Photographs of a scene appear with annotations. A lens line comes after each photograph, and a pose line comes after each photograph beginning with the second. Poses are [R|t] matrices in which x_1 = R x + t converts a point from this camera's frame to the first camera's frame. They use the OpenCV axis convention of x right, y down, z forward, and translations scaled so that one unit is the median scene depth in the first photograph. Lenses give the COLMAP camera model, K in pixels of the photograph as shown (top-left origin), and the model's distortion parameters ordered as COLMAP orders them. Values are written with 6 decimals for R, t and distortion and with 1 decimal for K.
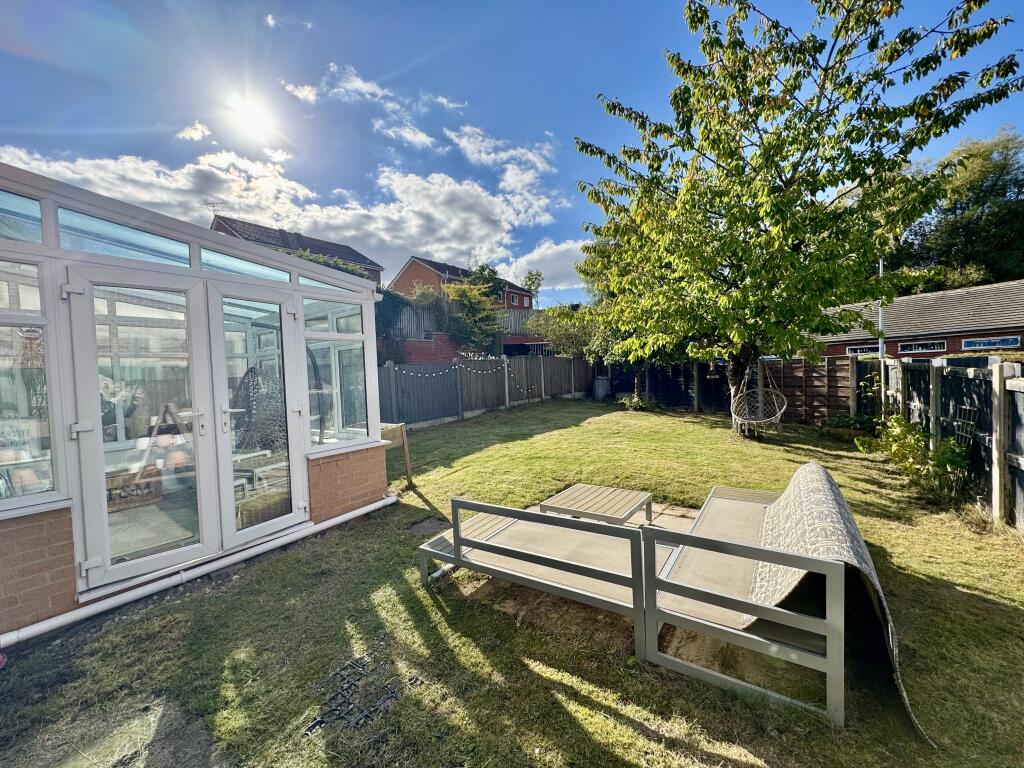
lens RADIAL K [[407.5, 0, 510.3], [0, 407.5, 384.0], [0, 0, 1]] dist [-0.000313, 0.000019]
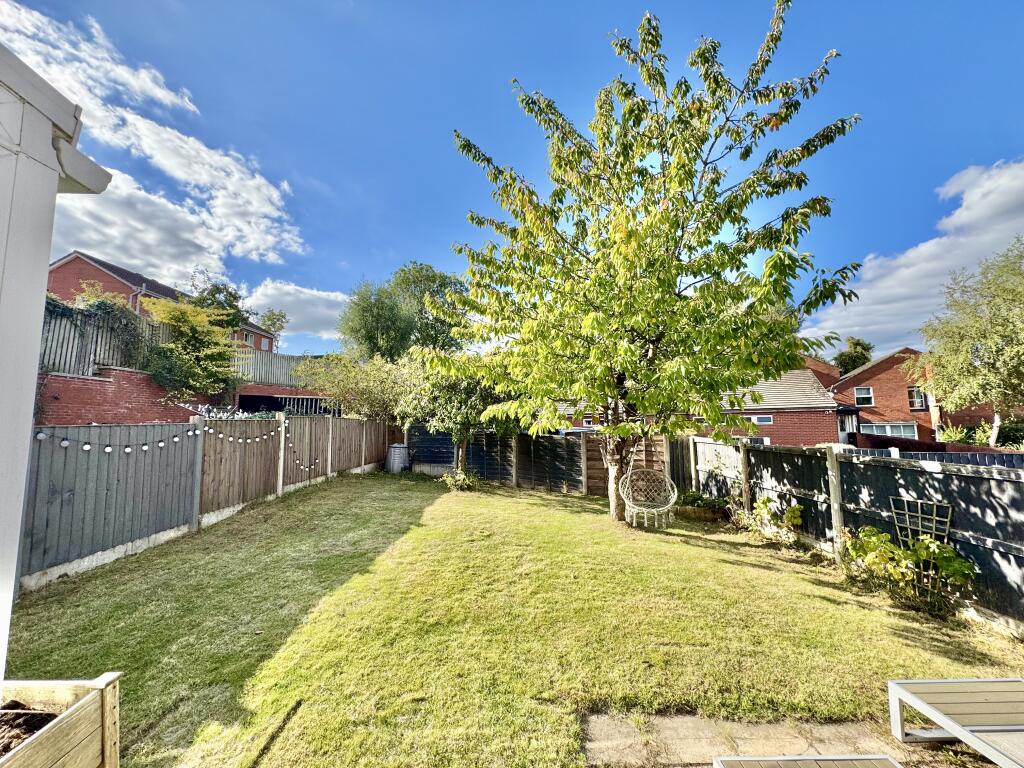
lens RADIAL K [[407.5, 0, 510.3], [0, 407.5, 384.0], [0, 0, 1]] dist [-0.000313, 0.000019]
pose [[0.810846, 0.092731, 0.577867, -0.082283], [-0.007491, 0.988931, -0.148185, -0.020194], [-0.585212, 0.115826, 0.802566, 0.223596]]
